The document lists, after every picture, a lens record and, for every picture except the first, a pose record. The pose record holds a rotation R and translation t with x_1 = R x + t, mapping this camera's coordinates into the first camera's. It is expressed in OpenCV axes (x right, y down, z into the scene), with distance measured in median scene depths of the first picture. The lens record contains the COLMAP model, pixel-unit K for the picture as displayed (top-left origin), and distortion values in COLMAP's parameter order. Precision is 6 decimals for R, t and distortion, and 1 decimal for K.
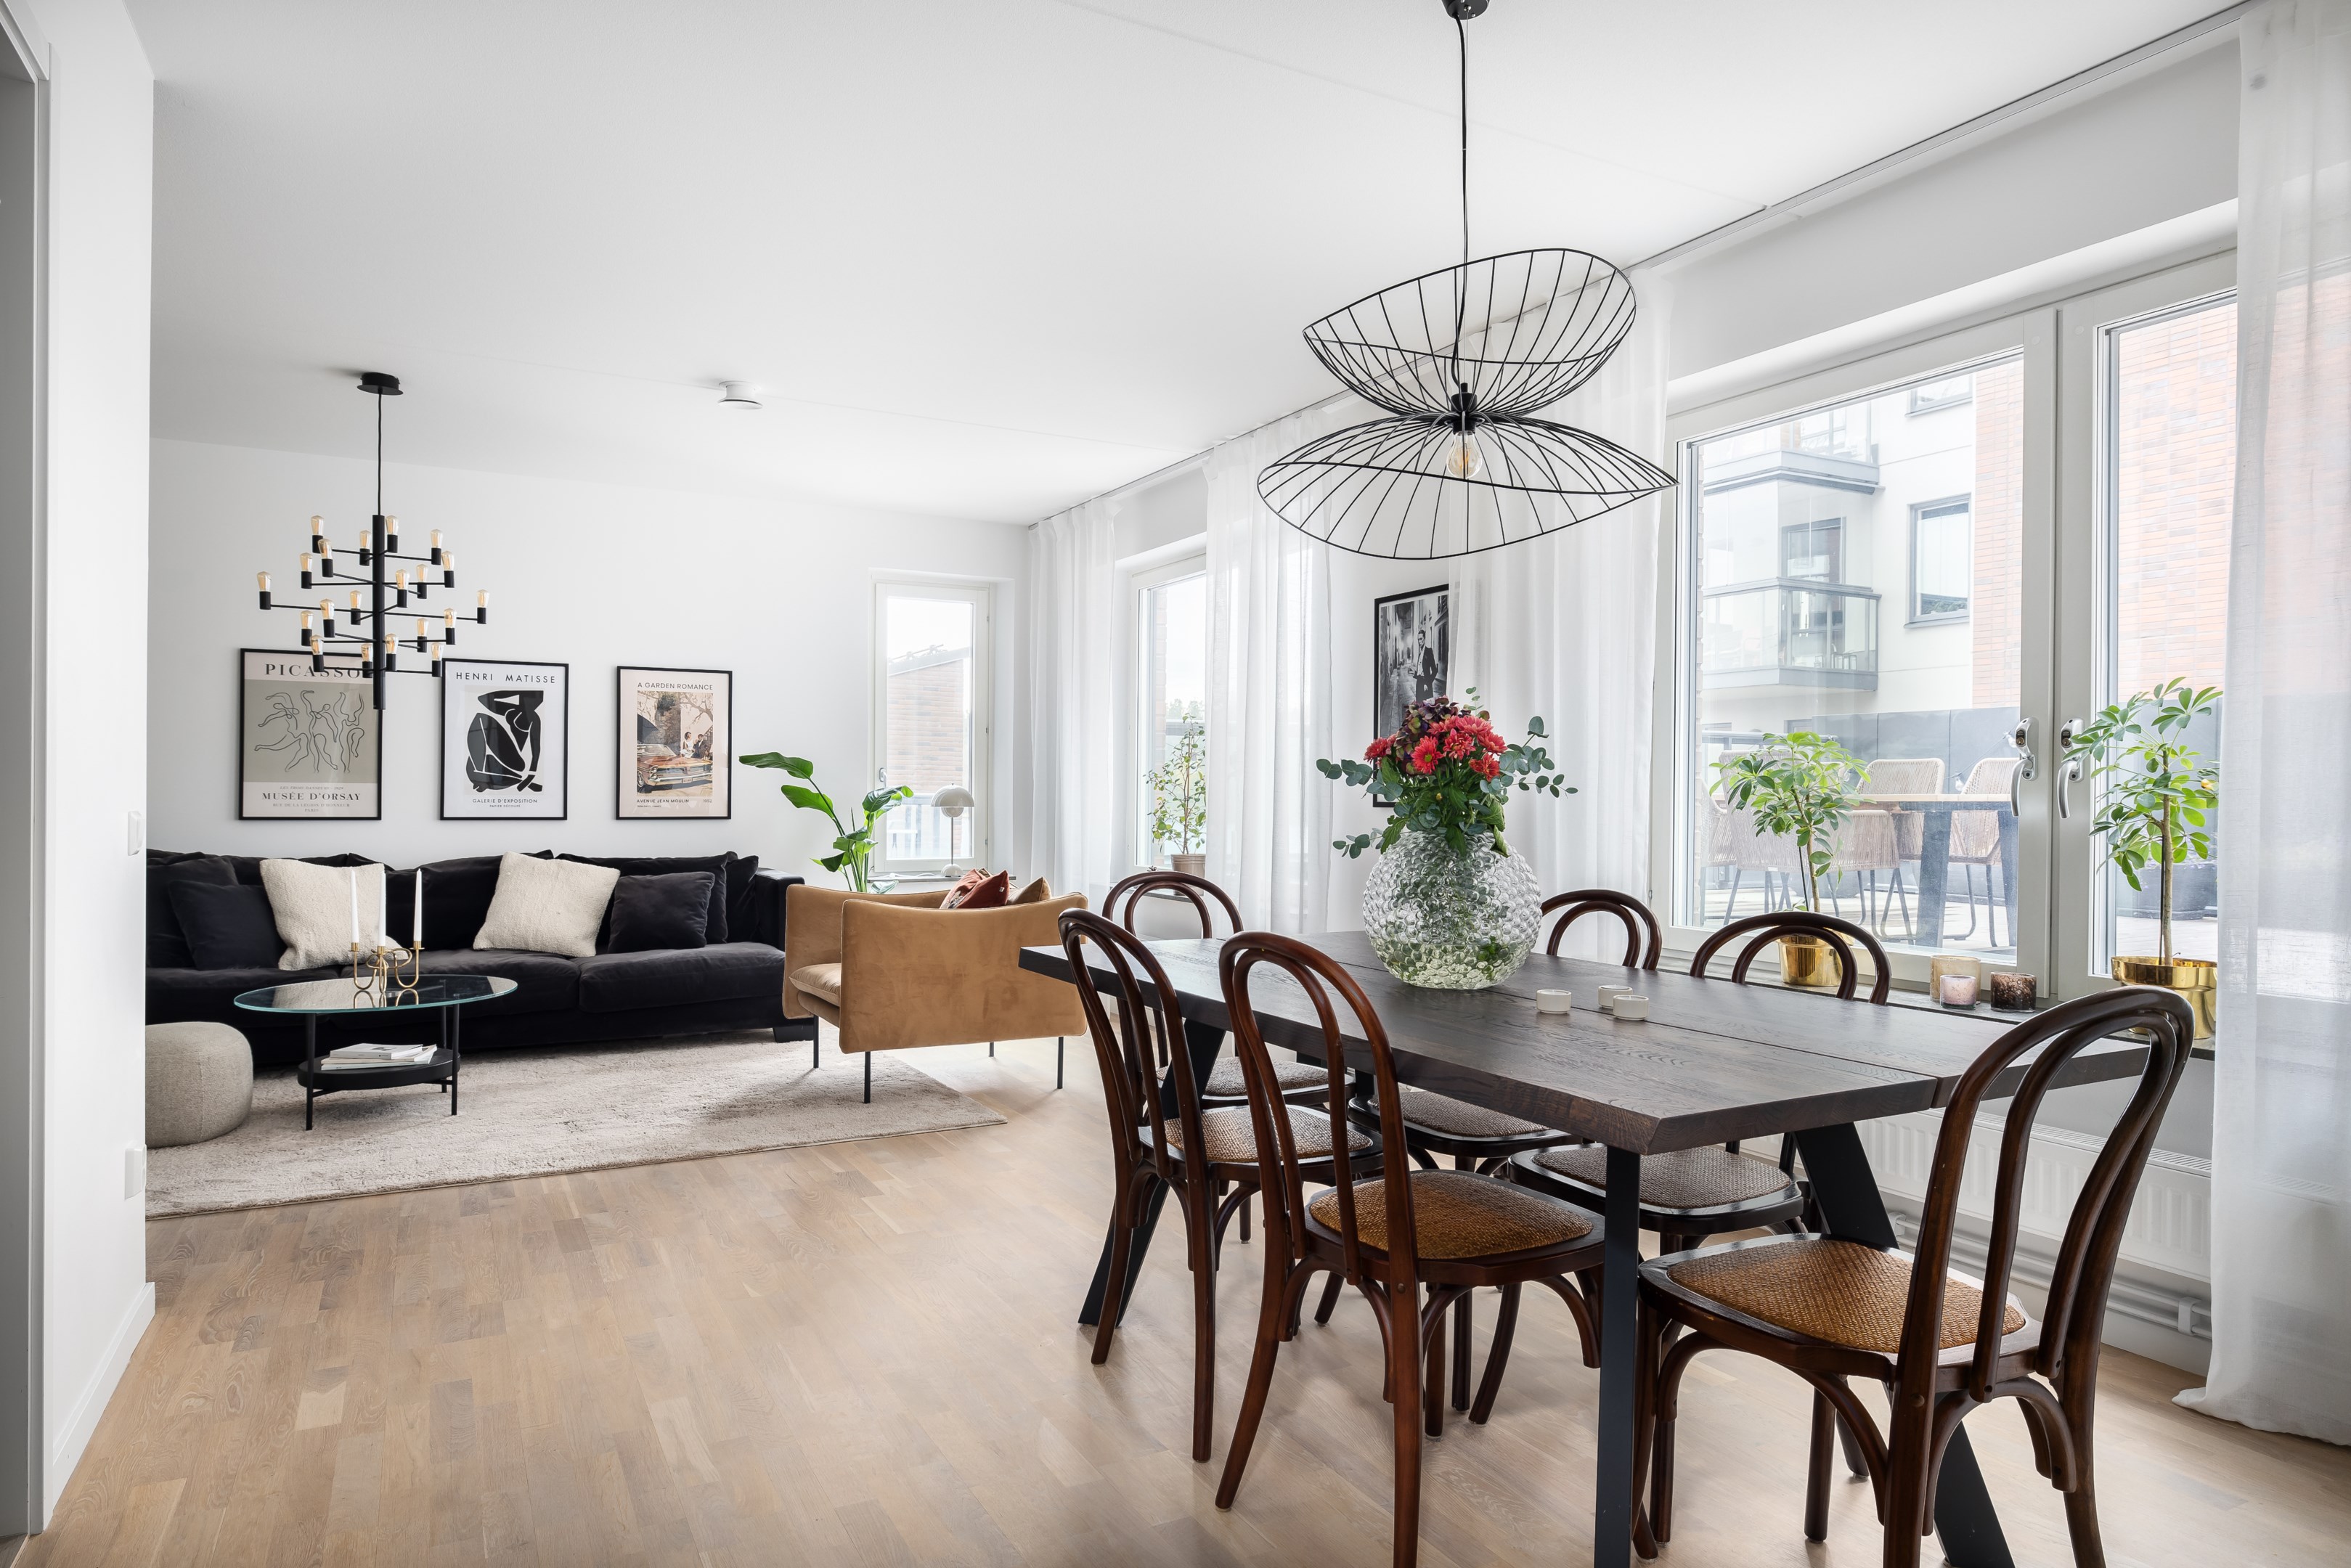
lens RADIAL K [[1449.3, 0, 1170.7], [0, 1449.3, 789.2], [0, 0, 1]] dist [-0.005568, -0.000997]
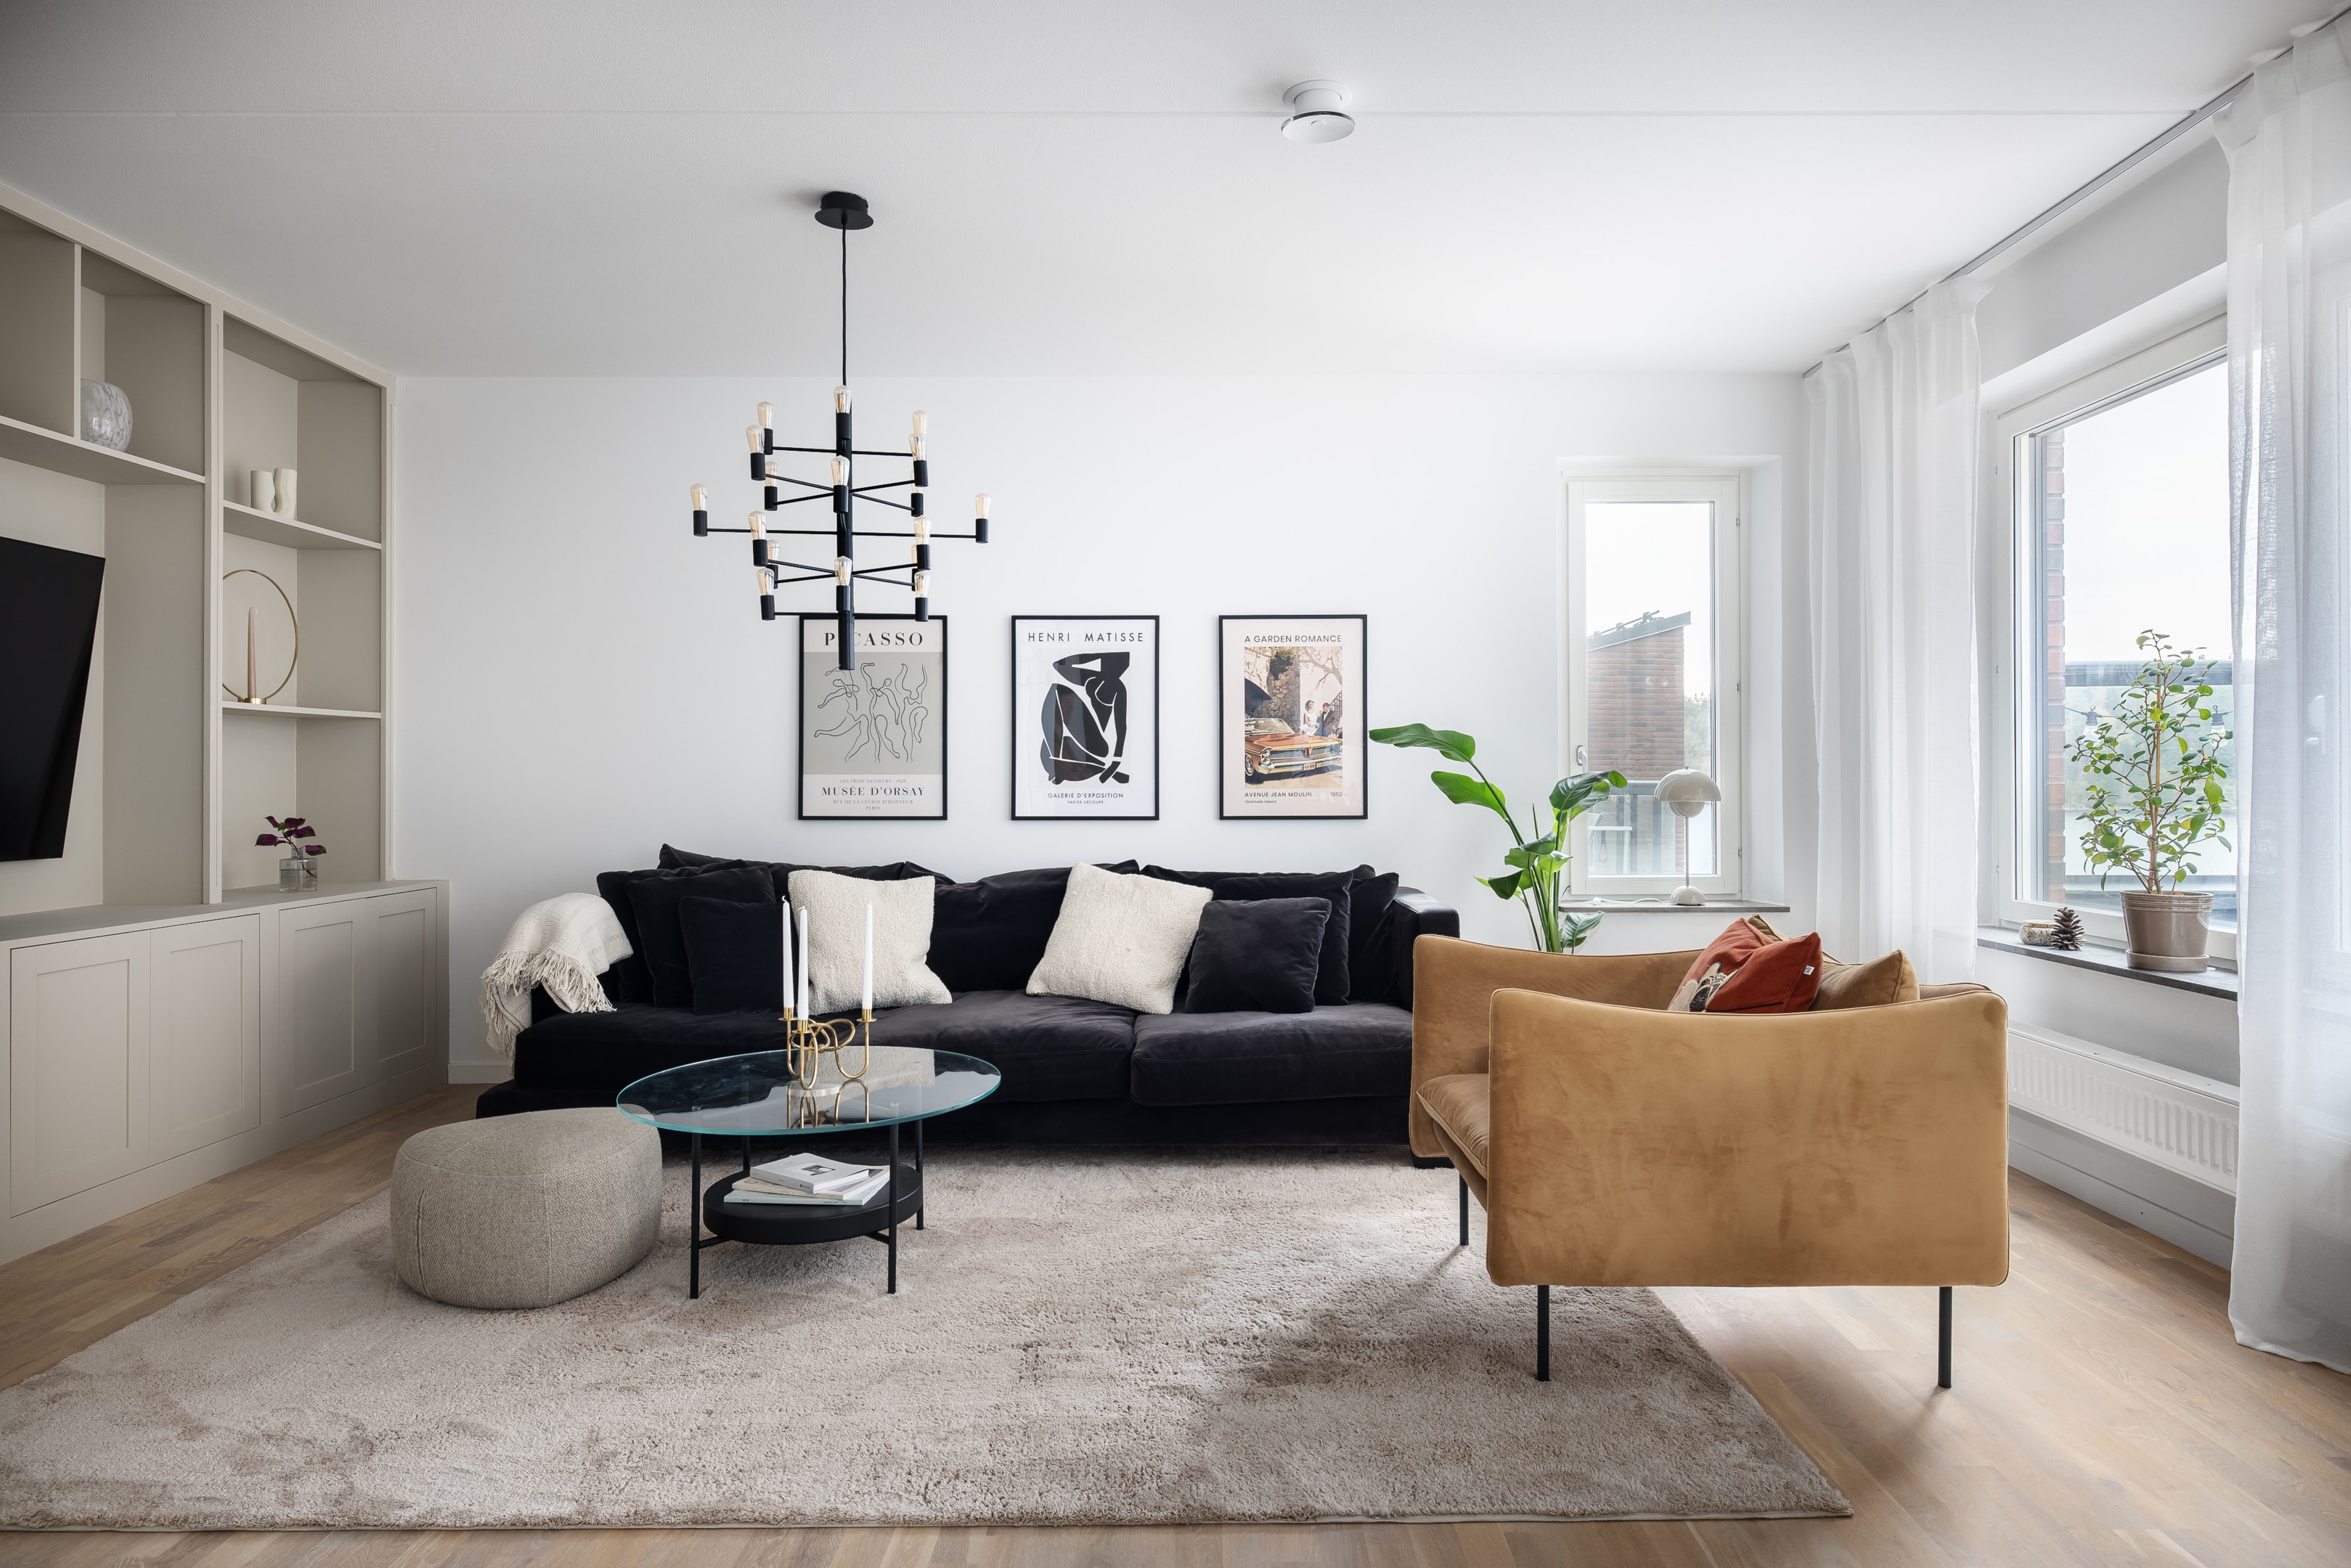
lens RADIAL K [[1409.3, 0, 1185.0], [0, 1409.3, 771.0], [0, 0, 1]] dist [-0.000069, 0.001115]
pose [[0.887118, -0.011111, -0.461410, -0.063543], [0.009259, 0.999937, -0.006279, 0.000147], [0.461451, 0.001298, 0.887165, 0.357078]]
